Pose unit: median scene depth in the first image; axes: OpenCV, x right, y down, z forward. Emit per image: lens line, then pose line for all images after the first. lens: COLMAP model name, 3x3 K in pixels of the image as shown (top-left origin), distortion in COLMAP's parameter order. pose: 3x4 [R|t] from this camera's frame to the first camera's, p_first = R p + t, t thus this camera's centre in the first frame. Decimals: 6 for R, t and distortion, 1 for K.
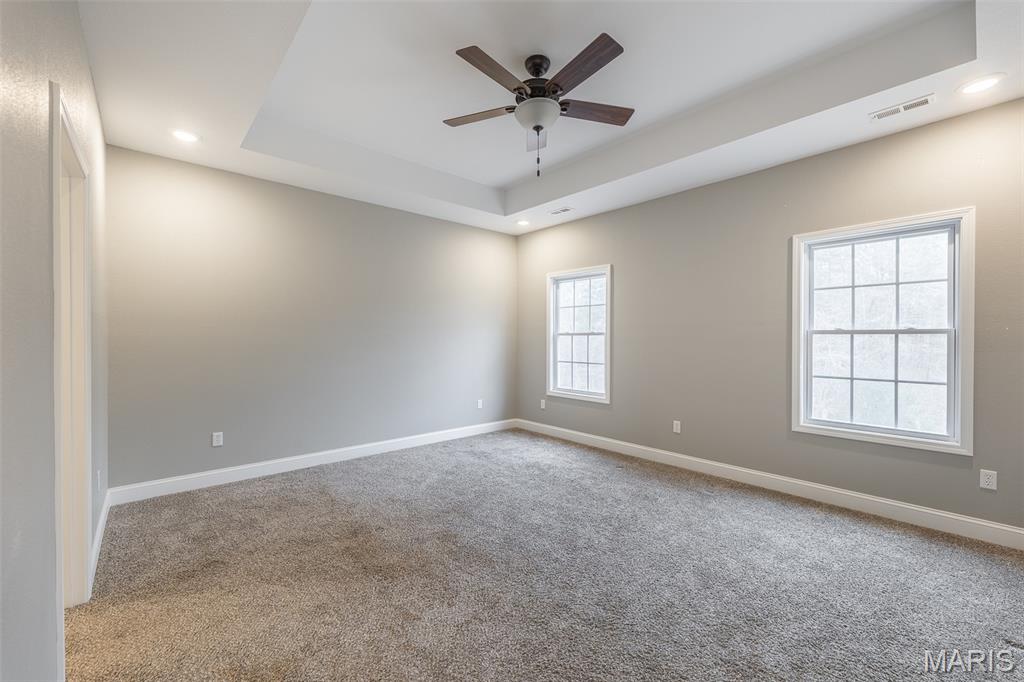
lens RADIAL K [[412.1, 0, 509.1], [0, 412.1, 341.0], [0, 0, 1]] dist [0.000687, 0.000040]
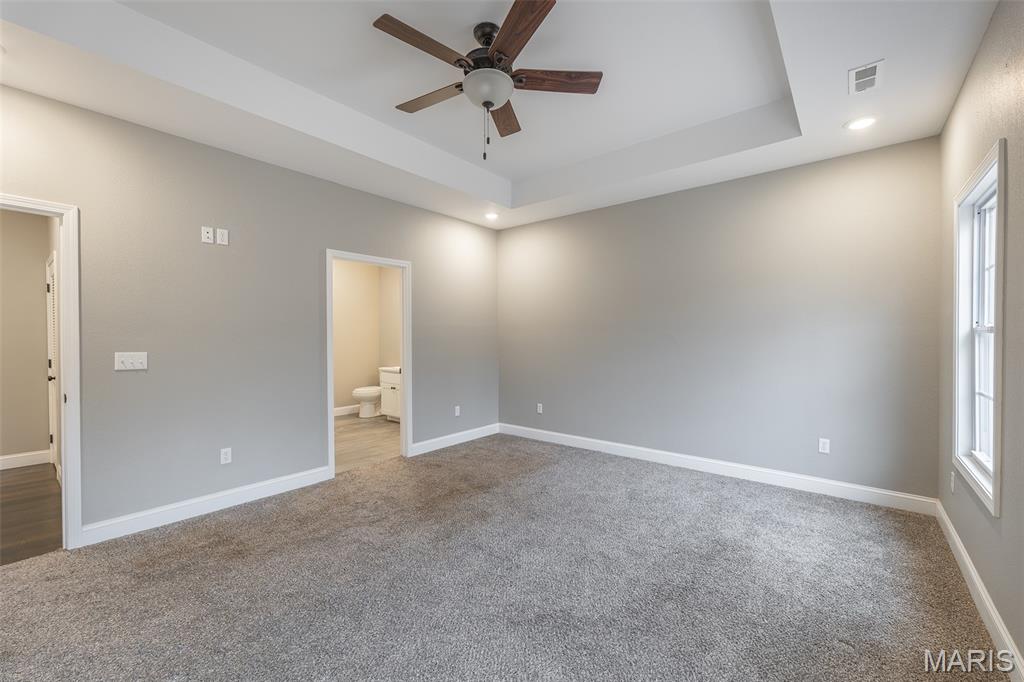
lens RADIAL K [[412.1, 0, 509.1], [0, 412.1, 341.0], [0, 0, 1]] dist [0.000687, 0.000040]
pose [[0.155478, 0.005599, -0.987823, 0.706044], [-0.007848, 0.999959, 0.004432, -0.004724], [0.987808, 0.007063, 0.155516, 0.666337]]
